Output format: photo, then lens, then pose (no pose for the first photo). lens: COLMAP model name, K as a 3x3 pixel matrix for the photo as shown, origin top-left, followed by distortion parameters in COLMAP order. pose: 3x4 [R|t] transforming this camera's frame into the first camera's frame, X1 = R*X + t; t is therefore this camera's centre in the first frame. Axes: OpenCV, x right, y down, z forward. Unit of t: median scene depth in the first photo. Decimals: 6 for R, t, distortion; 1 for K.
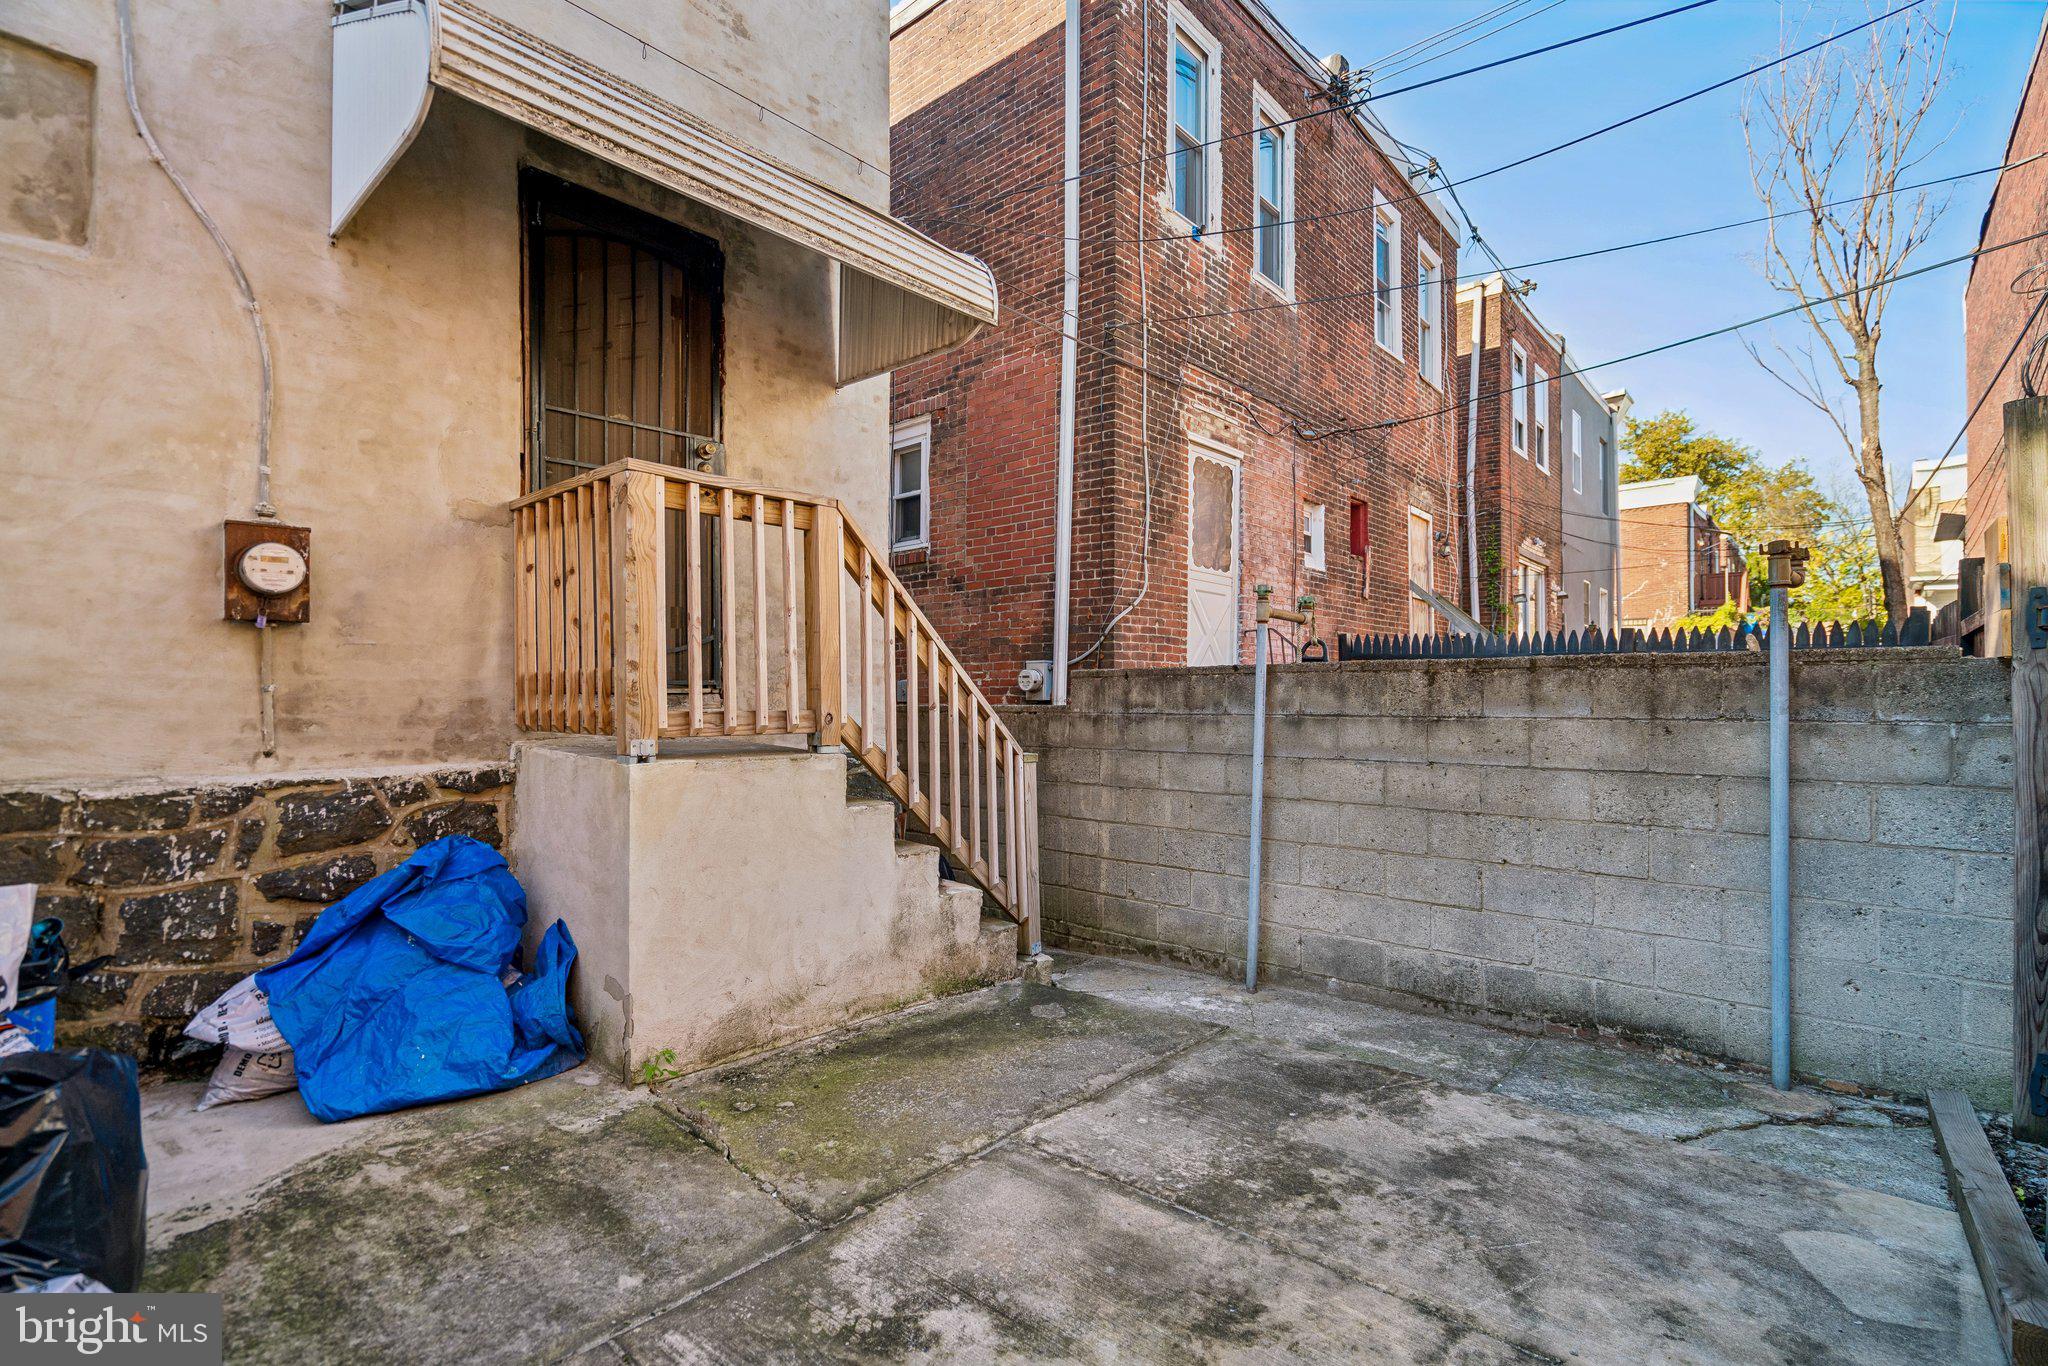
lens RADIAL K [[933.3, 0, 1032.9], [0, 933.3, 701.8], [0, 0, 1]] dist [-0.033673, 0.018217]
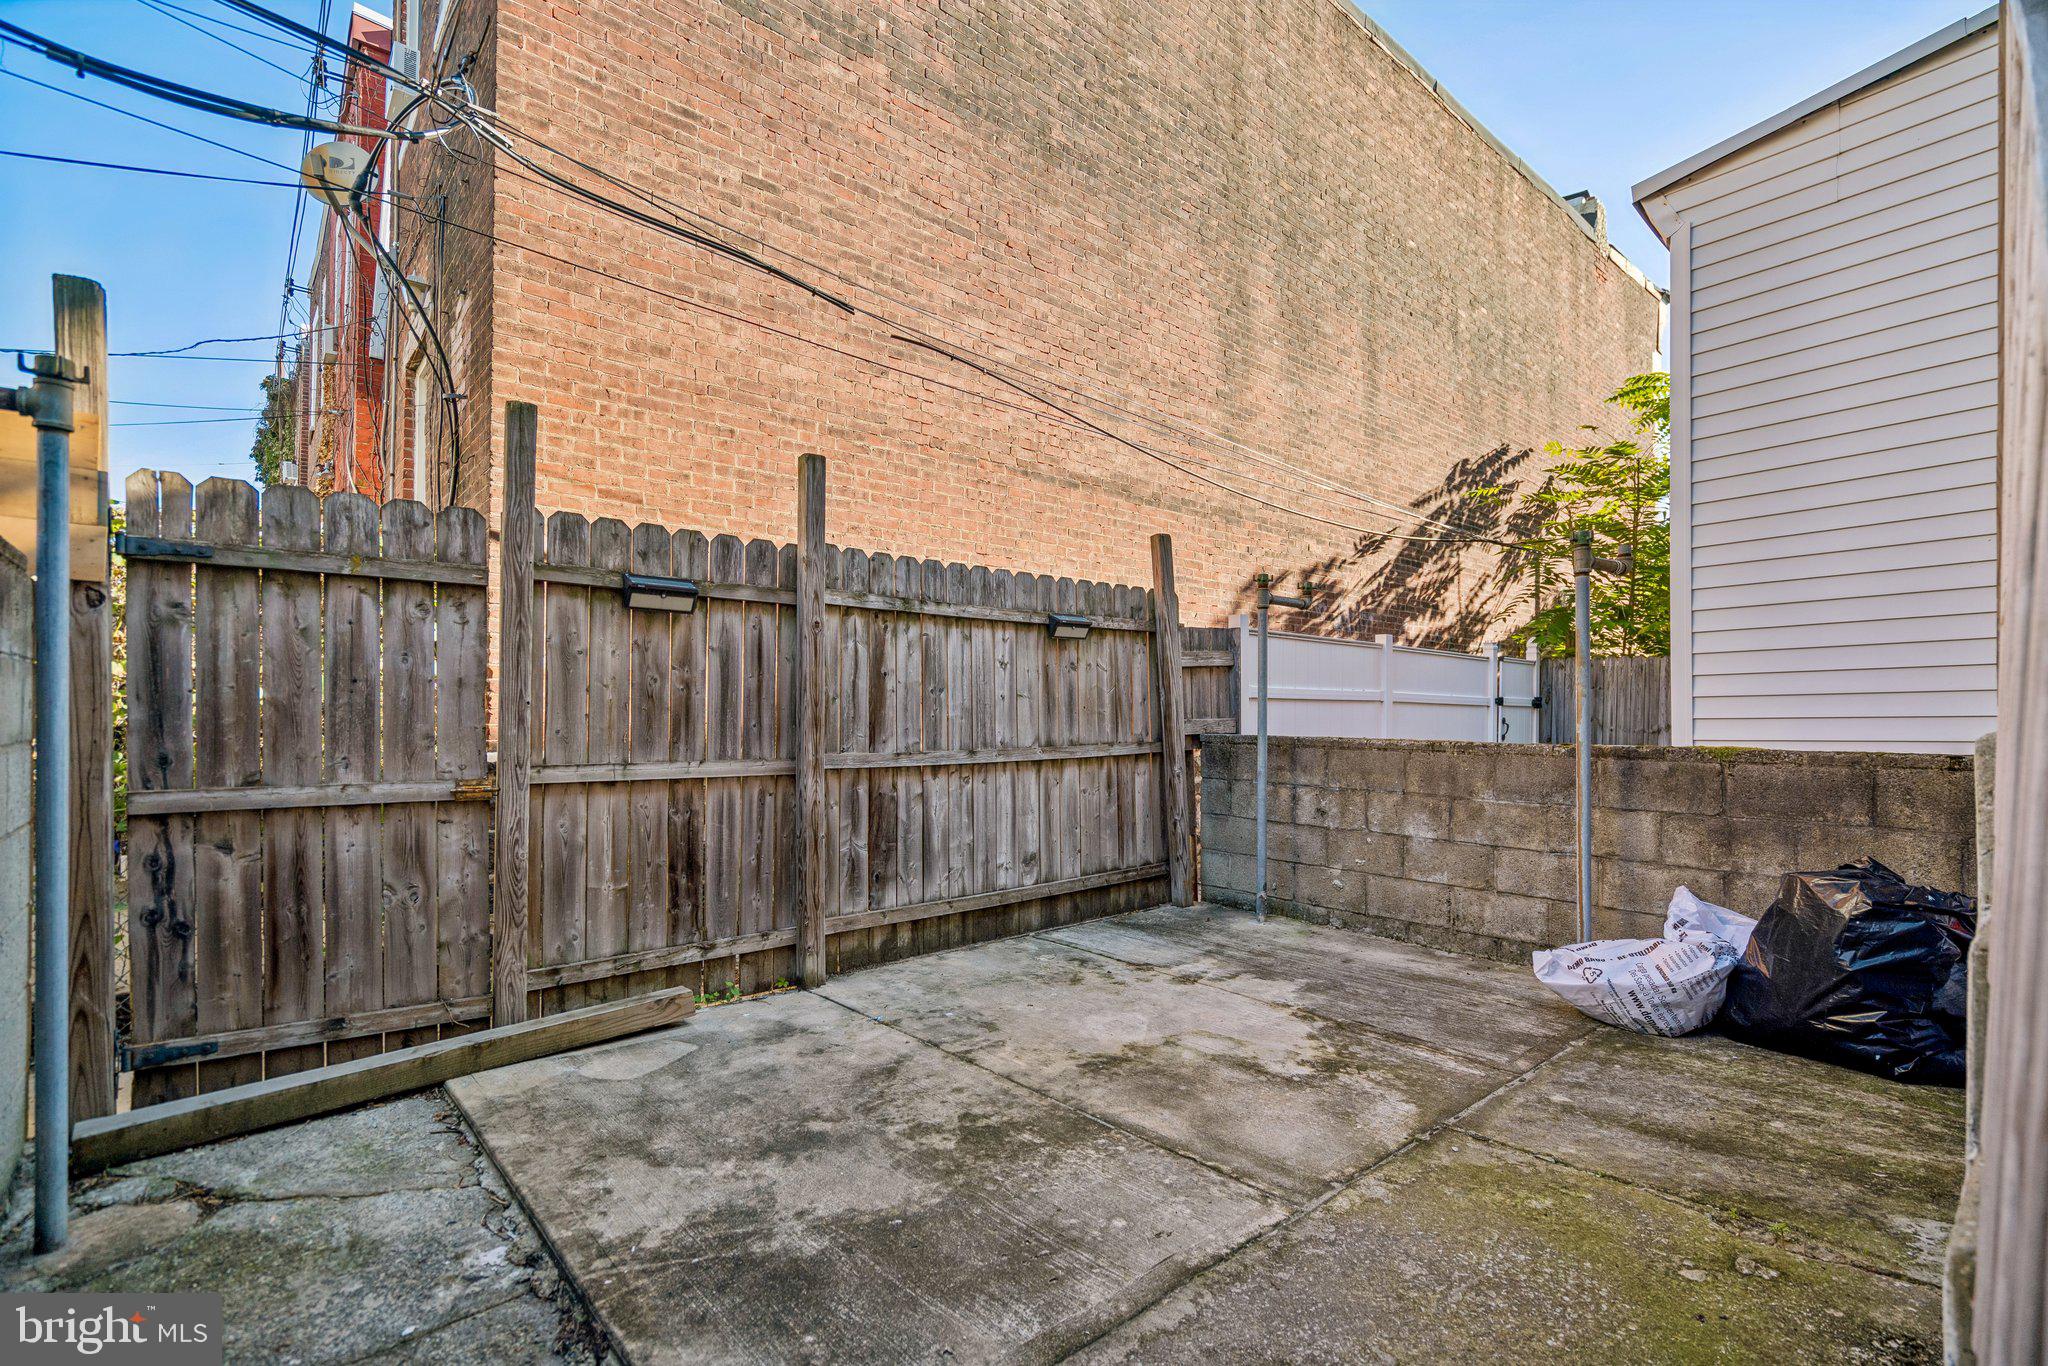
lens RADIAL K [[933.3, 0, 1032.9], [0, 933.3, 701.8], [0, 0, 1]] dist [-0.033673, 0.018217]
pose [[-0.992338, -0.004096, 0.123485, 0.116854], [-0.005294, 0.999942, -0.009373, 0.076730], [-0.123439, -0.009955, -0.992302, 2.033282]]
